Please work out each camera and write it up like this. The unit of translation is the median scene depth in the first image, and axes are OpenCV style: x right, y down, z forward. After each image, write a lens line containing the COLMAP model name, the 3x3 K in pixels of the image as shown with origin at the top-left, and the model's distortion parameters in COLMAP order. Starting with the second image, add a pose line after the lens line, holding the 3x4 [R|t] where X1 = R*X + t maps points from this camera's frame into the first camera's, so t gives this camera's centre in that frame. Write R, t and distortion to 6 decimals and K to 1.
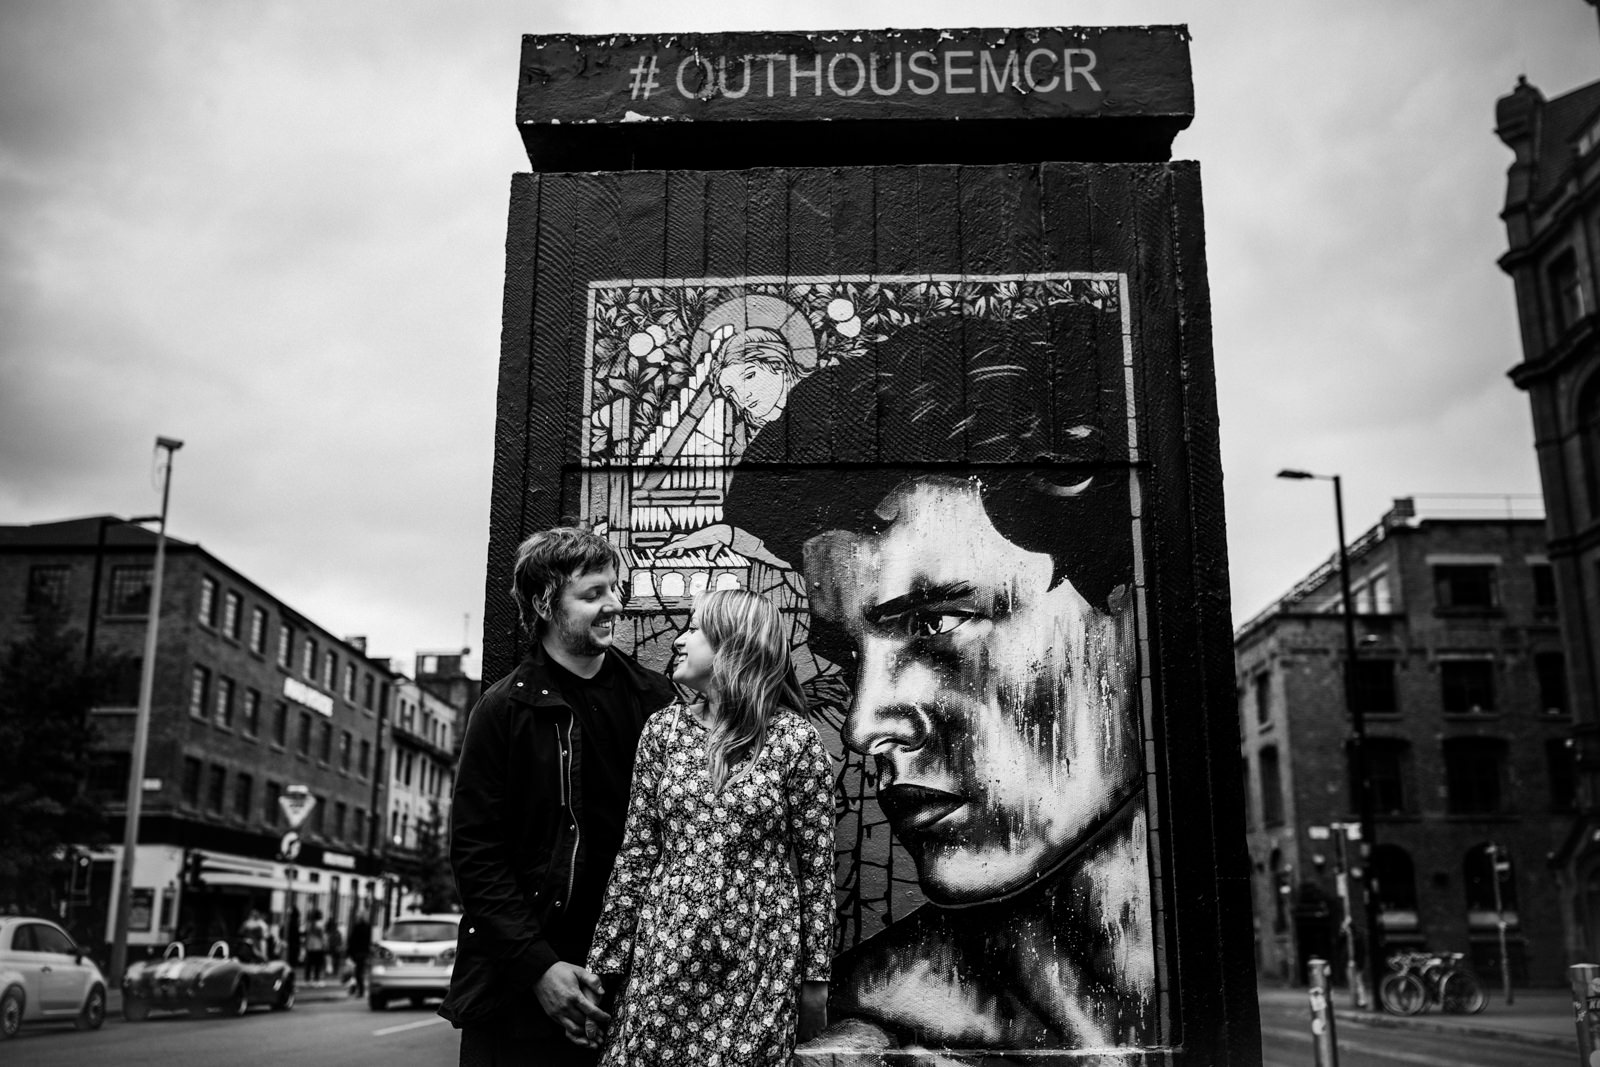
lens RADIAL K [[1582.6, 0, 808.7], [0, 1582.6, 521.3], [0, 0, 1]] dist [0.000200, -0.028644]
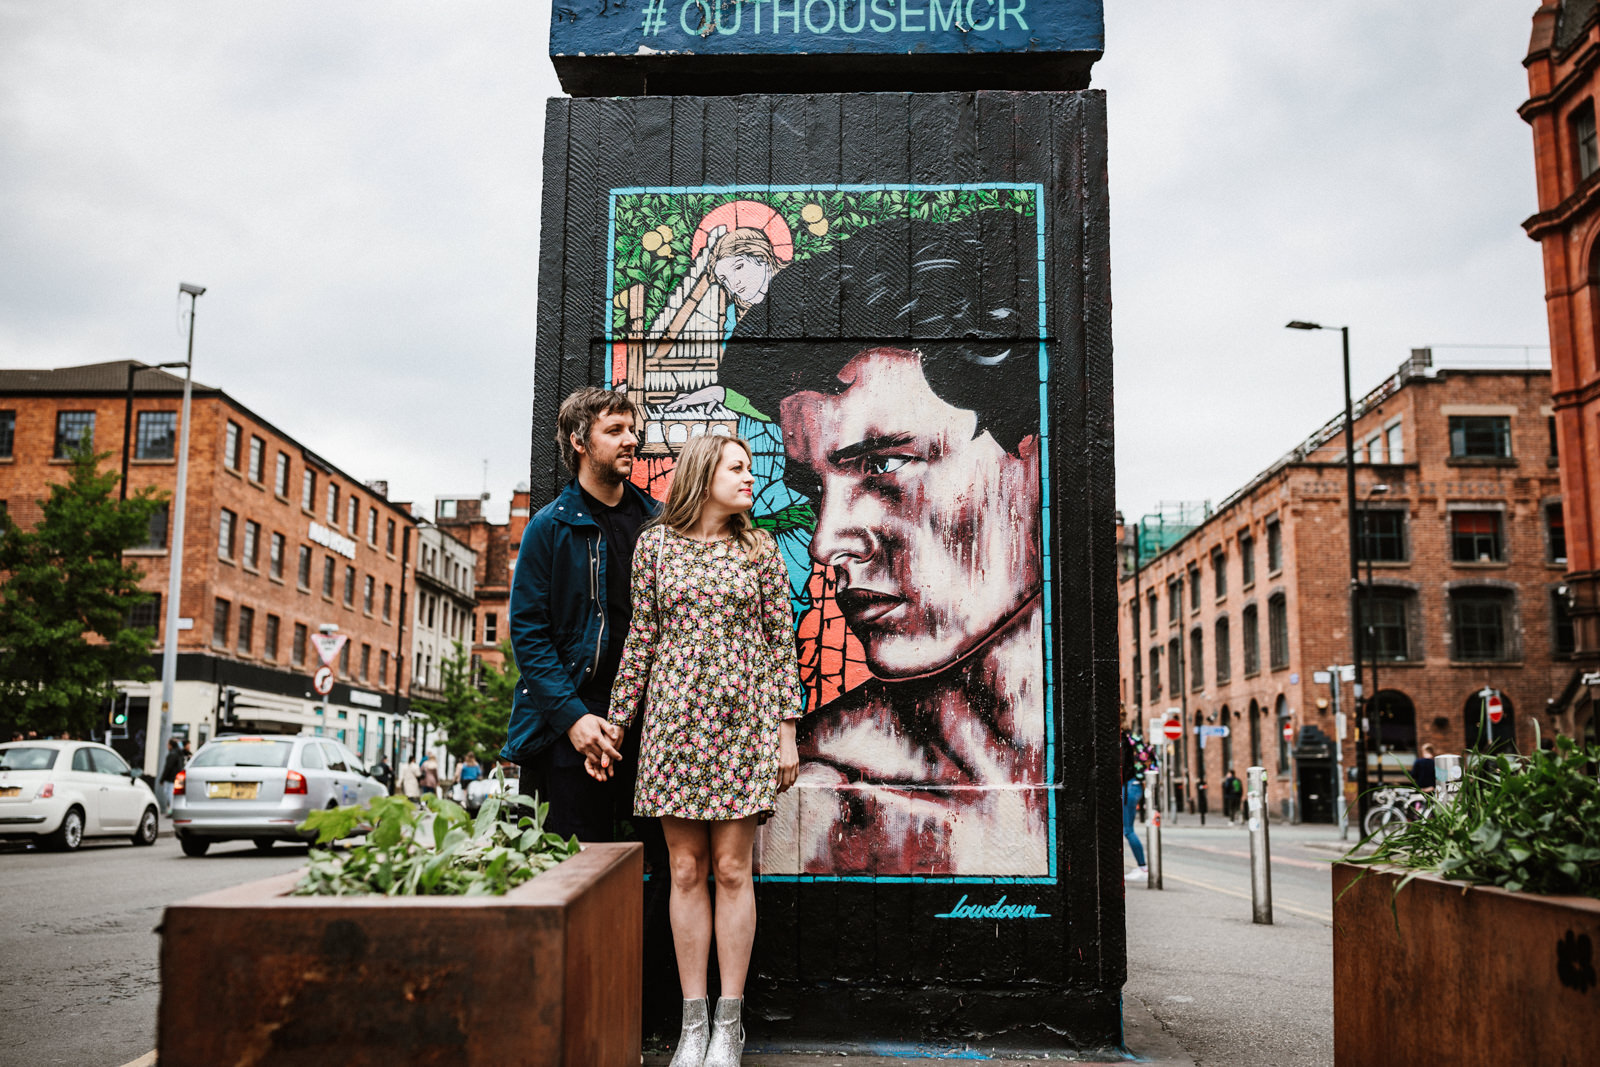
lens RADIAL K [[1582.6, 0, 808.7], [0, 1582.6, 521.3], [0, 0, 1]] dist [0.000200, -0.028644]
pose [[0.999927, 0.005205, -0.010940, 0.032095], [-0.004127, 0.995335, 0.096387, -0.012177], [0.011390, -0.096335, 0.995284, -0.261609]]
